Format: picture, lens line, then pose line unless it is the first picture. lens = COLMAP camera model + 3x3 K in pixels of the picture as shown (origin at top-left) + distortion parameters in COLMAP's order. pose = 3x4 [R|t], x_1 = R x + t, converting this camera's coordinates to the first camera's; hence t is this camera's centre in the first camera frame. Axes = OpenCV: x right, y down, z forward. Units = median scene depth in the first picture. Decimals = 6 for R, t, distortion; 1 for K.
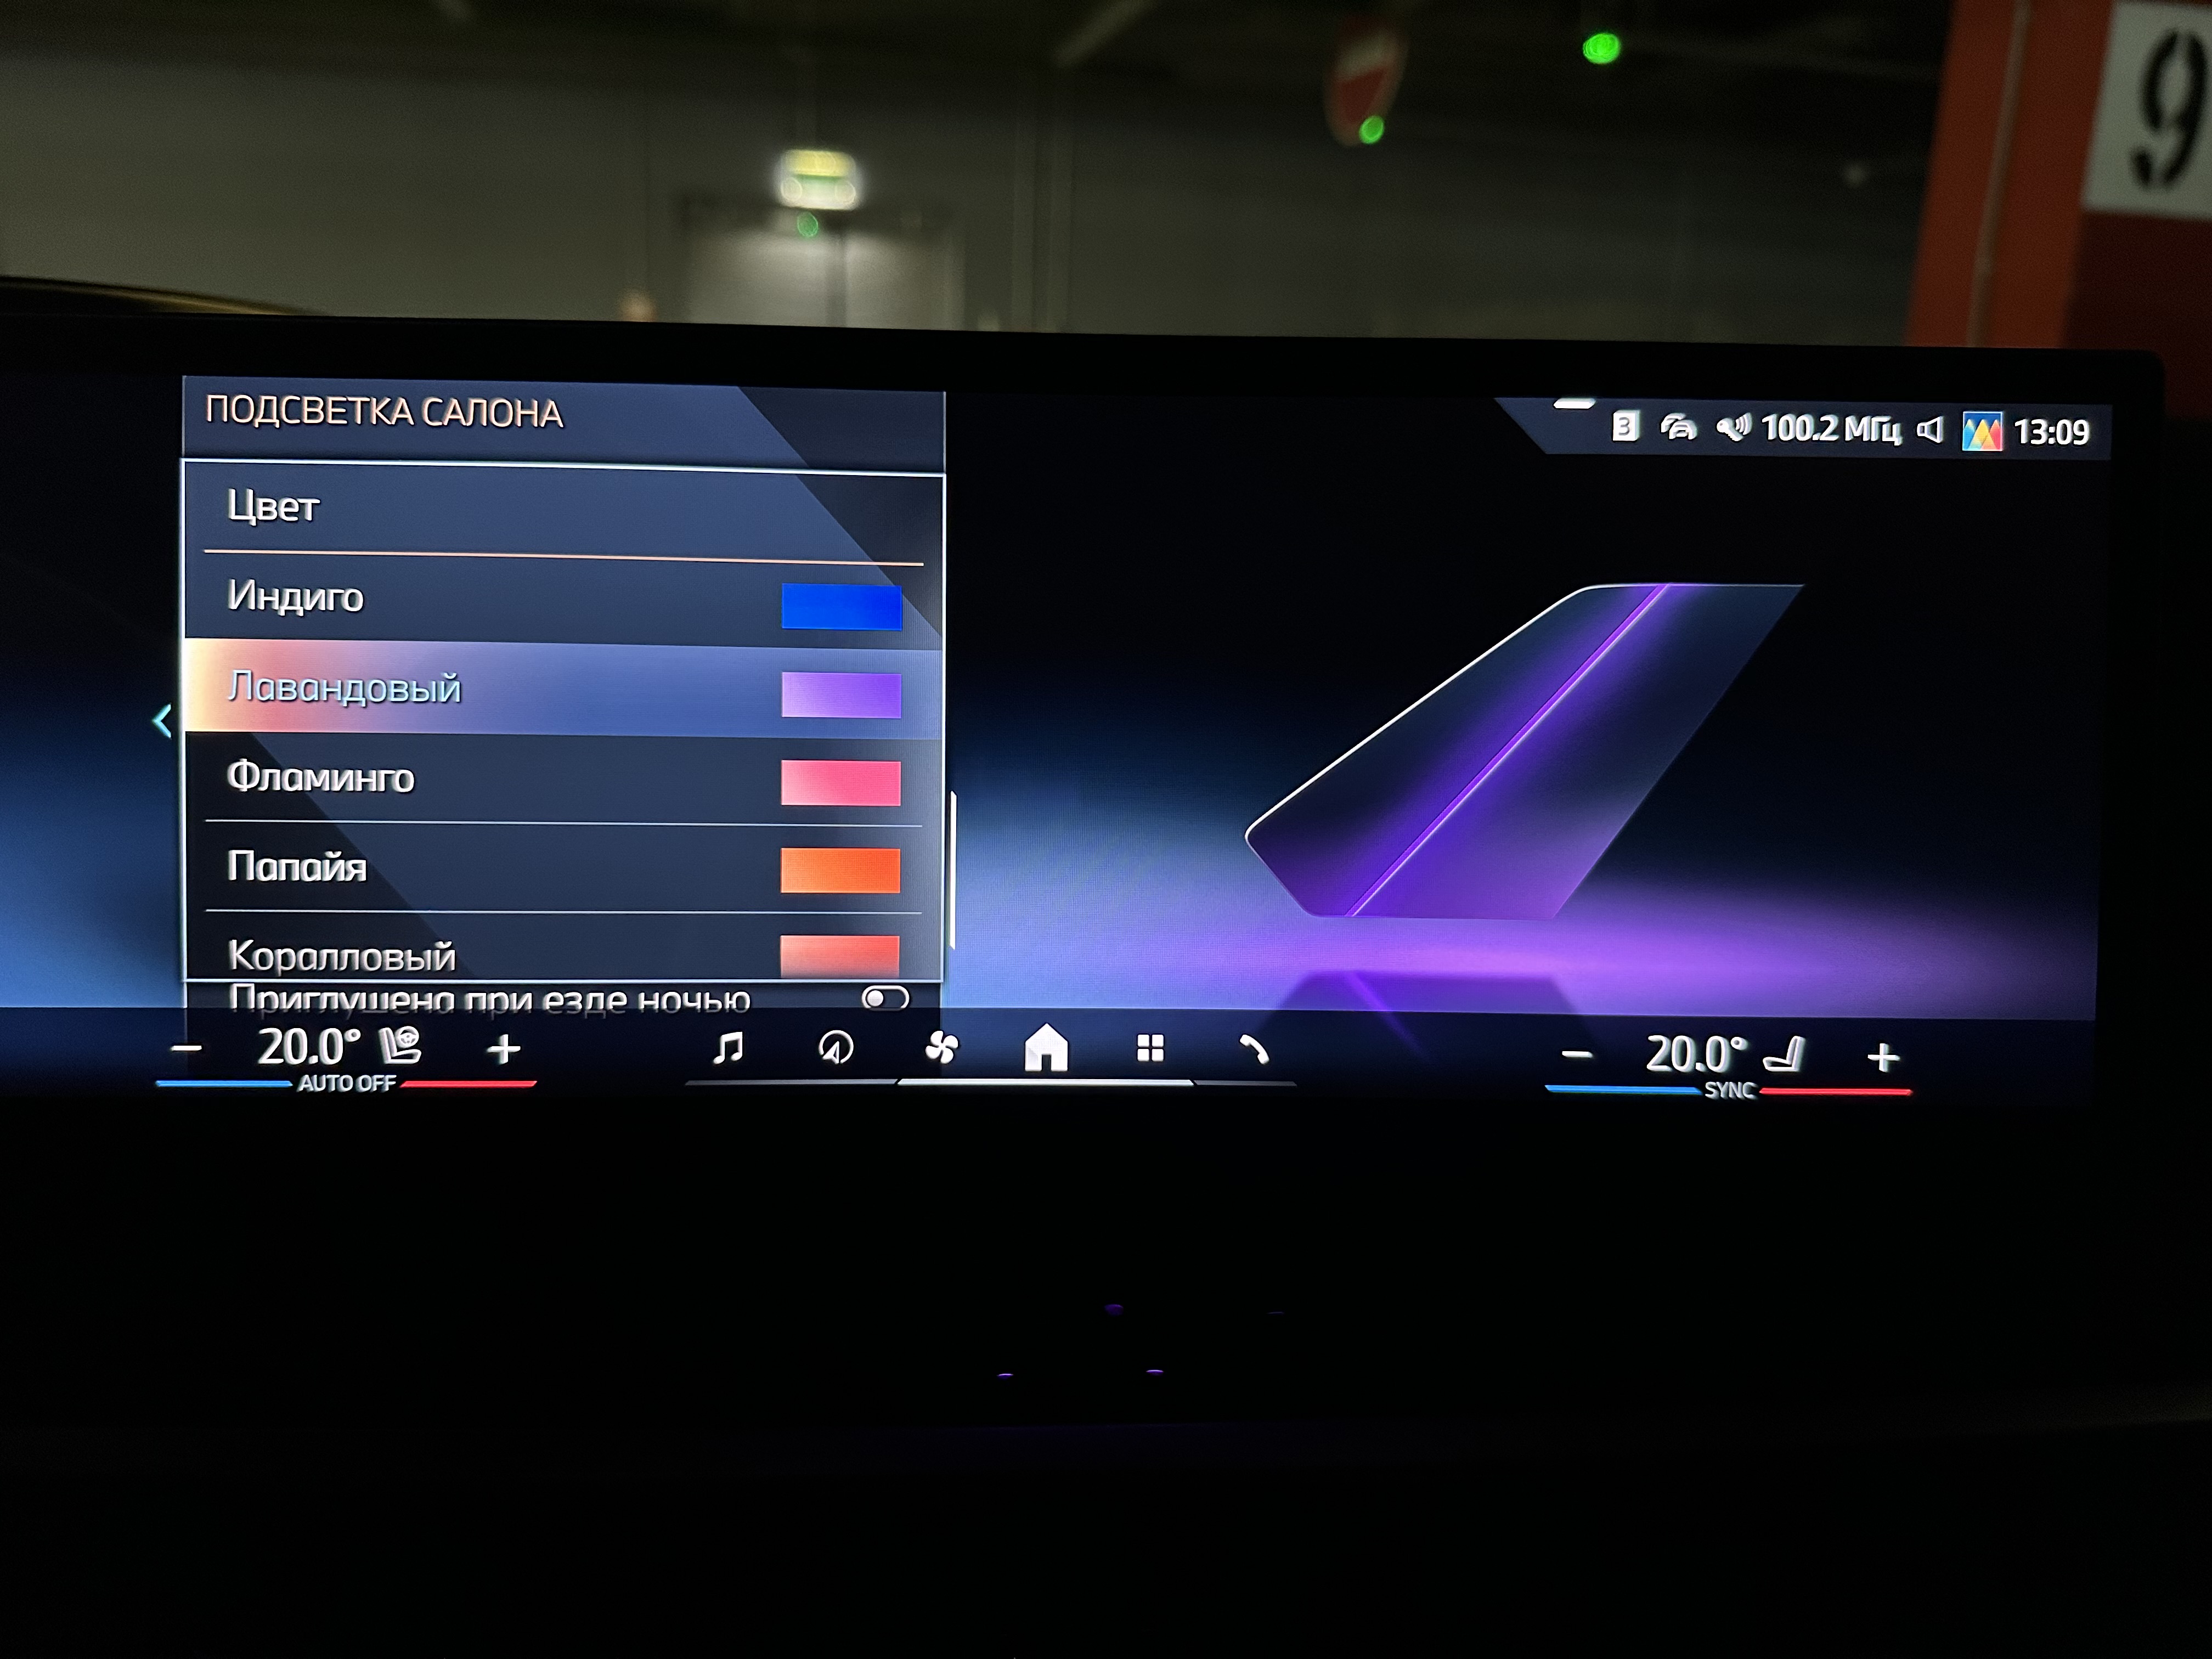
lens RADIAL K [[1536.9, 0, 1079.4], [0, 1536.9, 819.9], [0, 0, 1]] dist [0.000673, -0.031469]
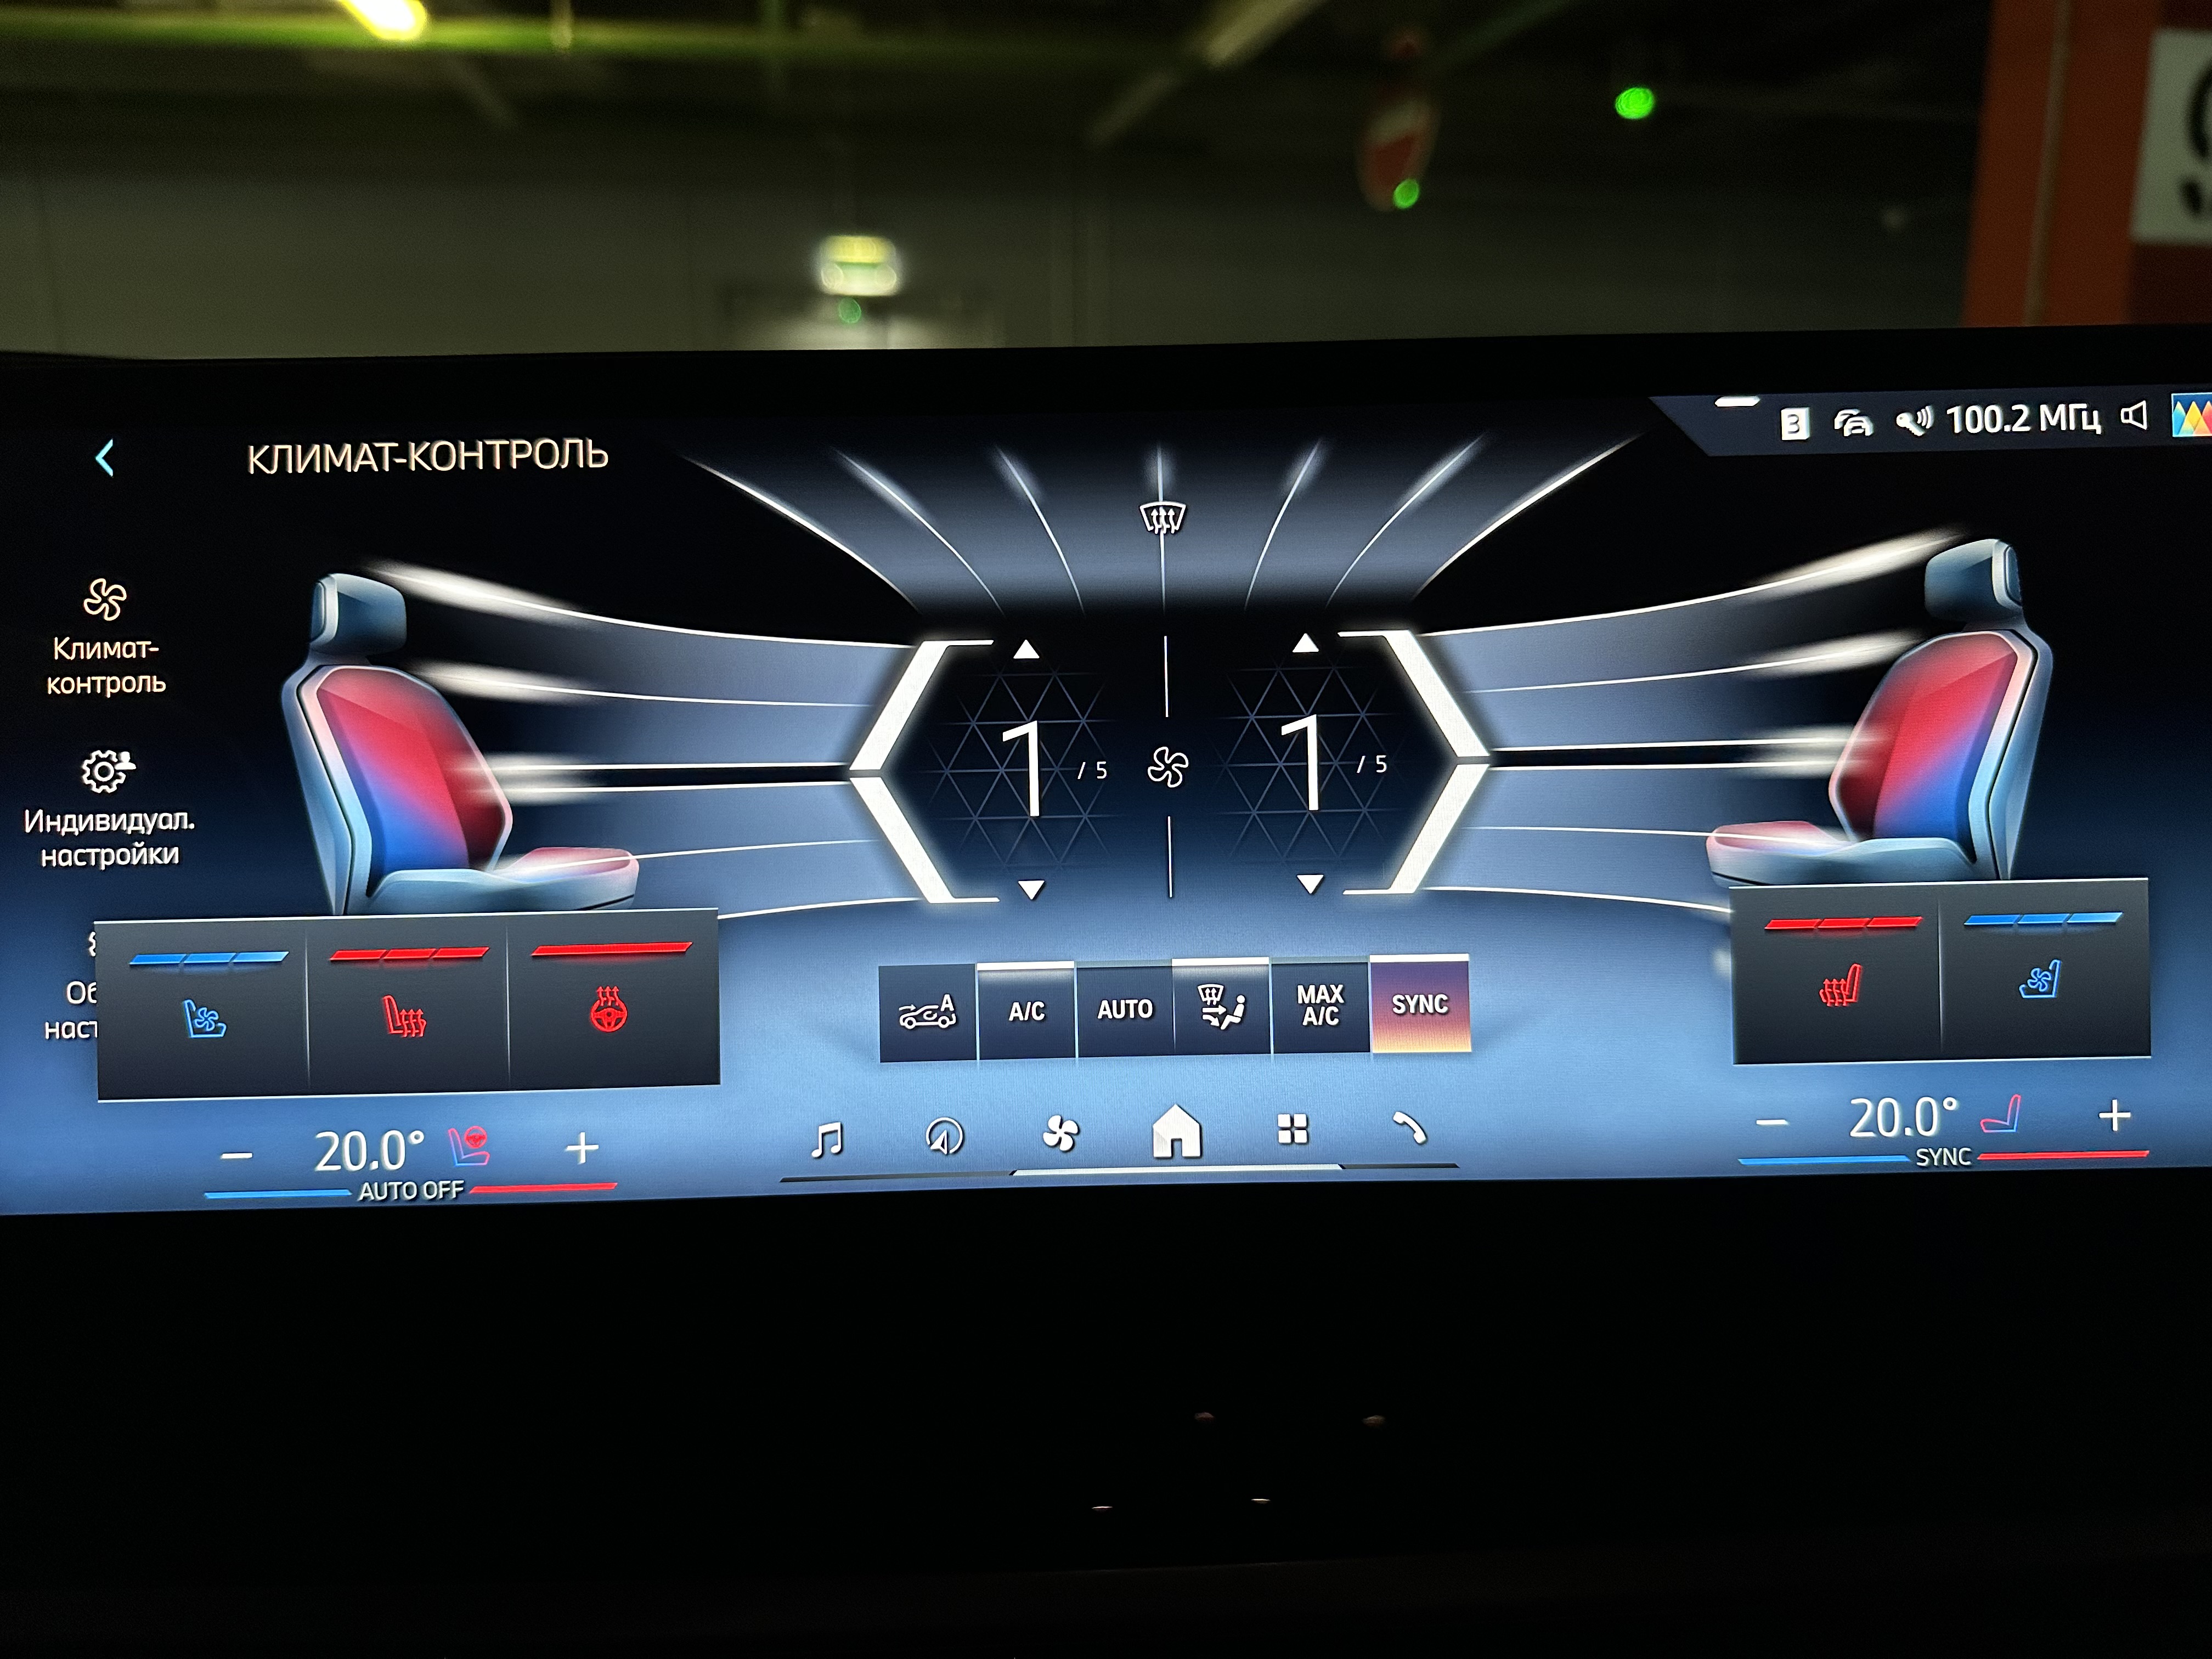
lens RADIAL K [[1543.6, 0, 1097.1], [0, 1543.6, 843.9], [0, 0, 1]] dist [-0.016982, -0.002395]
pose [[0.999225, -0.031171, -0.024032, -0.041440], [0.030429, 0.999067, -0.030632, 0.006289], [0.024965, 0.029877, 0.999242, 0.091252]]
